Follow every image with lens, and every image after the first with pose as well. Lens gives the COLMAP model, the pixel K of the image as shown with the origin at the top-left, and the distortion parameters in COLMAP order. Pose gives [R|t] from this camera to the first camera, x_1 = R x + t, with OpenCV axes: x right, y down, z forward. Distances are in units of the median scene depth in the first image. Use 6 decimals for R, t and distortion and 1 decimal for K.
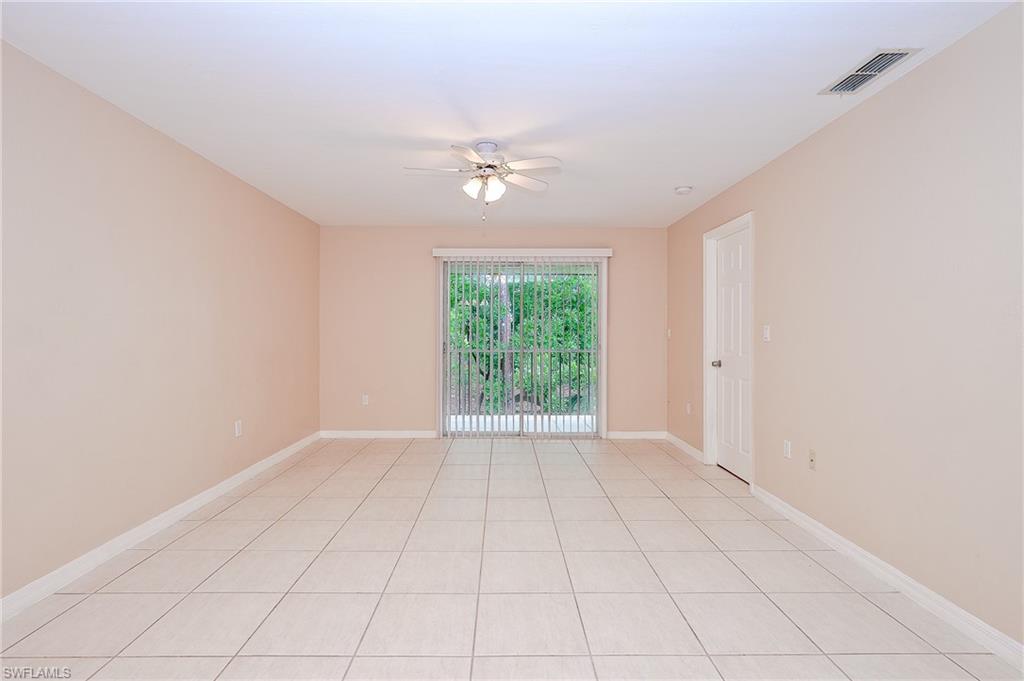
lens RADIAL K [[494.7, 0, 512.0], [0, 494.7, 338.4], [0, 0, 1]] dist [0.003252, 0.000148]
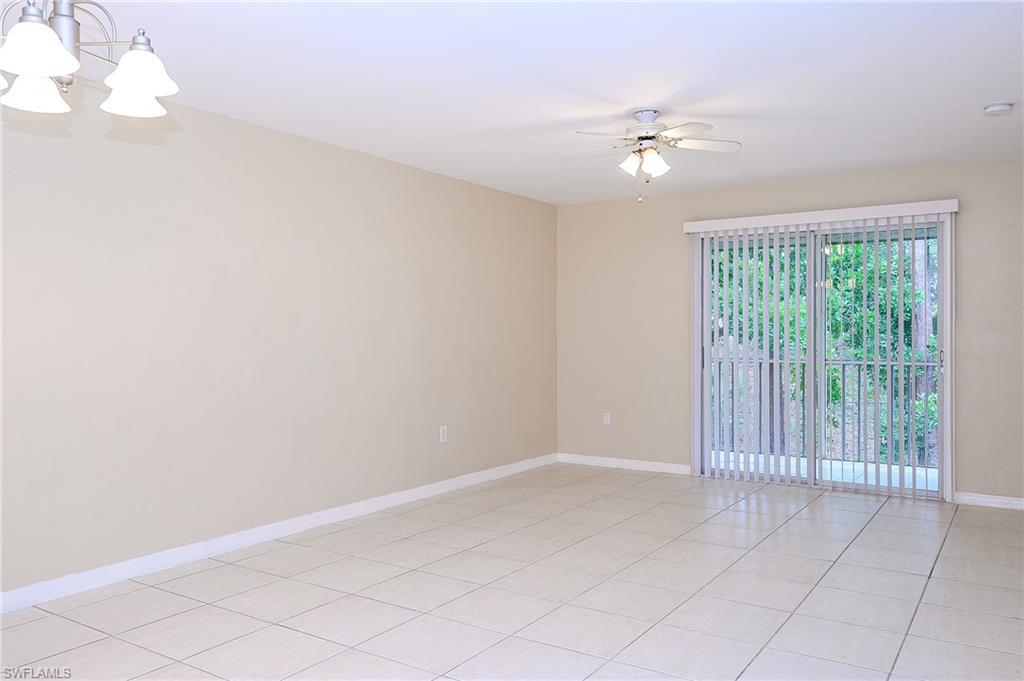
lens RADIAL K [[783.4, 0, 512.0], [0, 783.4, 340.5], [0, 0, 1]] dist [-0.003831, -0.001431]
pose [[0.828245, 0.000296, -0.560366, 0.290382], [-0.003012, 0.999988, -0.003924, 0.003272], [0.560358, 0.004938, 0.828236, -0.134722]]
